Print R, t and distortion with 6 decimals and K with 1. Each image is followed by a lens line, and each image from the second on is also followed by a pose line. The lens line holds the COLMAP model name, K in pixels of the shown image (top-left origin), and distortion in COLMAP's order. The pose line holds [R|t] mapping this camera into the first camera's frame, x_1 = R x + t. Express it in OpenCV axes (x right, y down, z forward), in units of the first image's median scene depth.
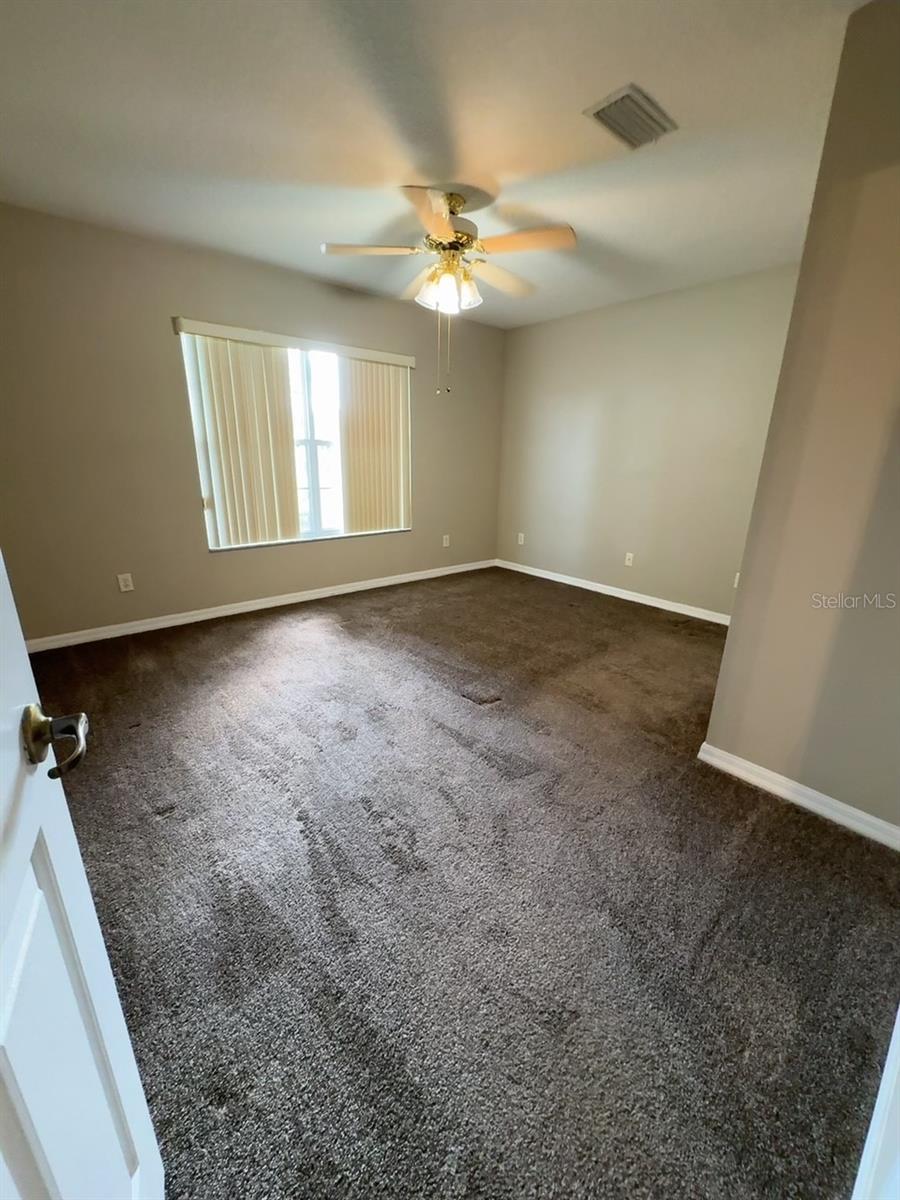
lens RADIAL K [[476.8, 0, 451.2], [0, 476.8, 599.0], [0, 0, 1]] dist [-0.003803, 0.000708]
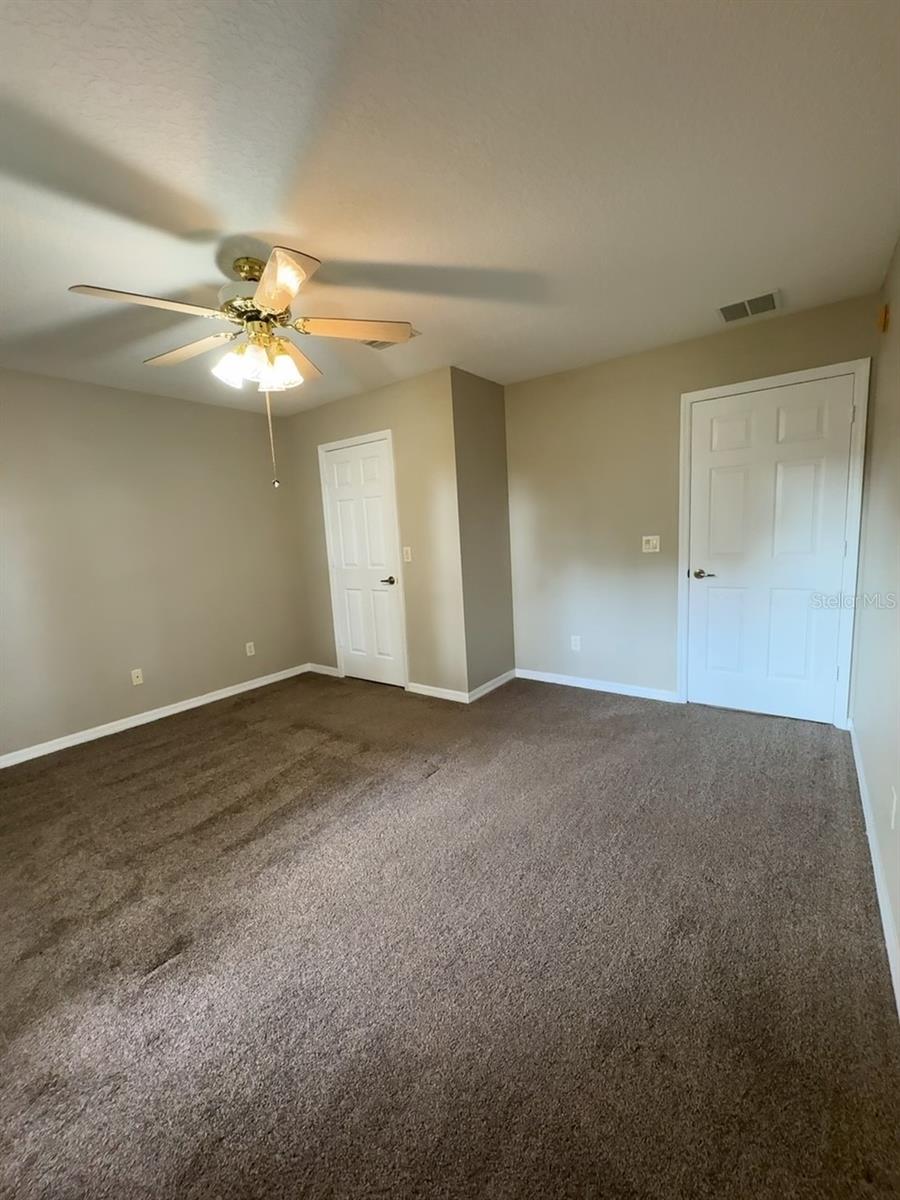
lens RADIAL K [[476.8, 0, 451.7], [0, 476.8, 599.7], [0, 0, 1]] dist [-0.003803, 0.000708]
pose [[-0.221409, -0.149254, 0.963691, -0.607639], [0.331008, 0.918046, 0.218234, -0.234845], [-0.917285, 0.367308, -0.153860, 0.646396]]
